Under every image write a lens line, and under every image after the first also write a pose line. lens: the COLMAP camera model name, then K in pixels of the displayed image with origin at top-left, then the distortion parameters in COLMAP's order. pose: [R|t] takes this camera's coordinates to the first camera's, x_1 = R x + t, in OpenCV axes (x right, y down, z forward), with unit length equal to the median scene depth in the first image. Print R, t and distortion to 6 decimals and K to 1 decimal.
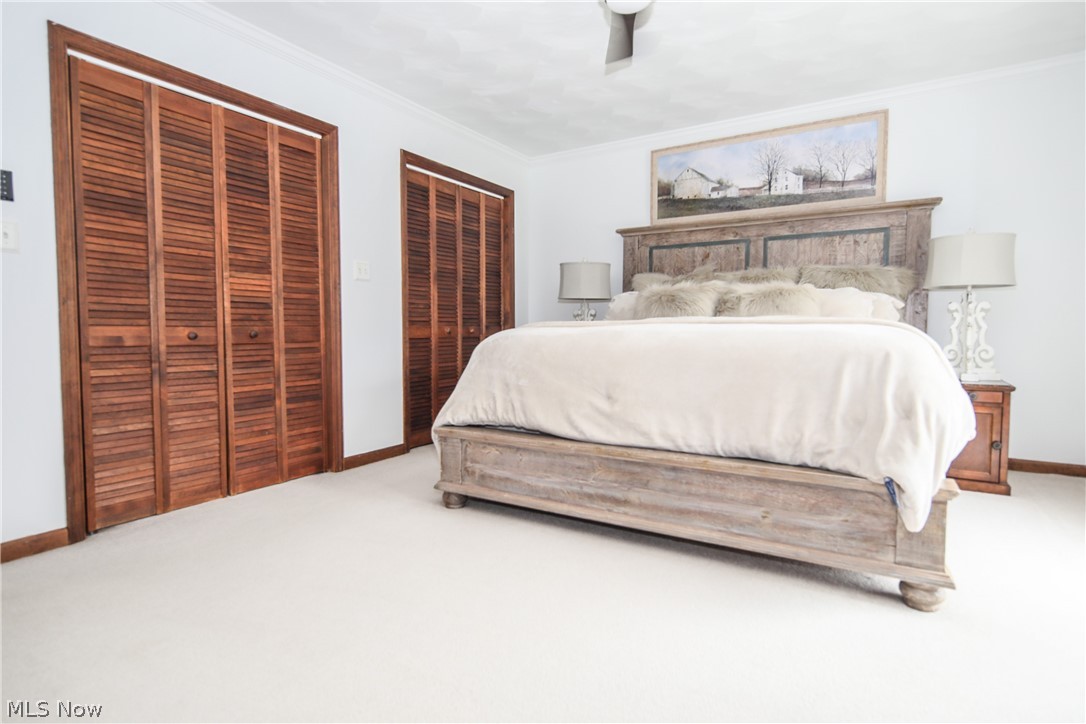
lens RADIAL K [[551.3, 0, 501.6], [0, 551.3, 357.0], [0, 0, 1]] dist [0.005367, -0.009489]
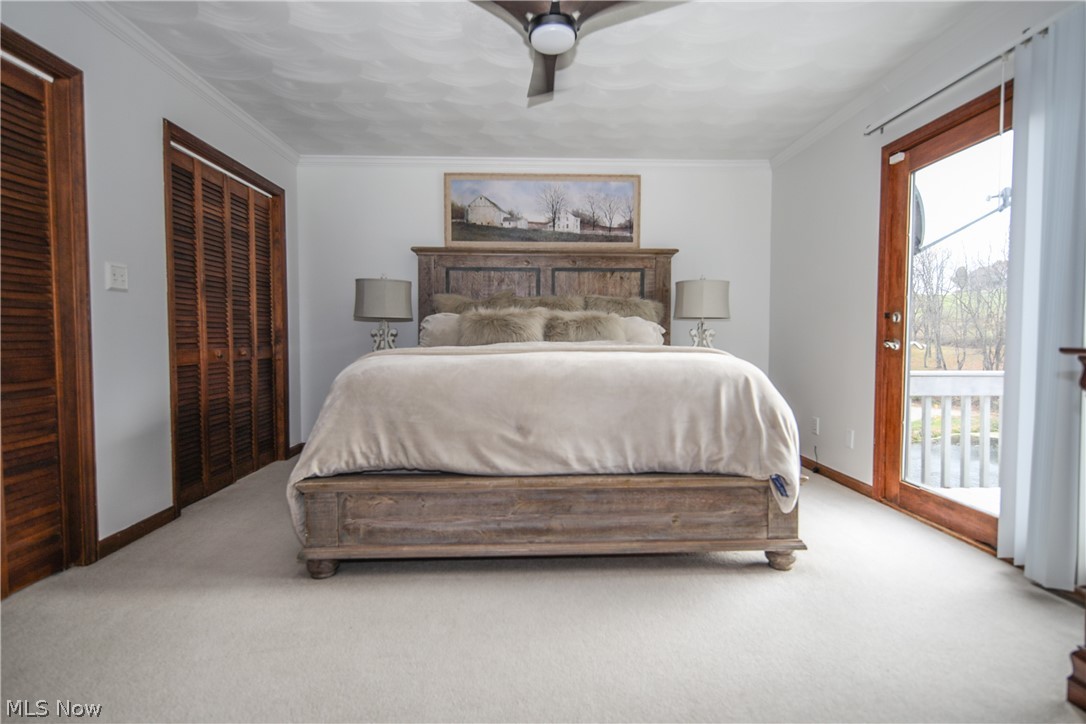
lens RADIAL K [[551.3, 0, 501.6], [0, 551.3, 357.0], [0, 0, 1]] dist [0.005367, -0.009489]
pose [[0.823379, -0.026161, 0.566888, -0.274689], [0.031573, 0.999501, 0.000267, -0.039893], [-0.566612, 0.017679, 0.823795, 0.136064]]
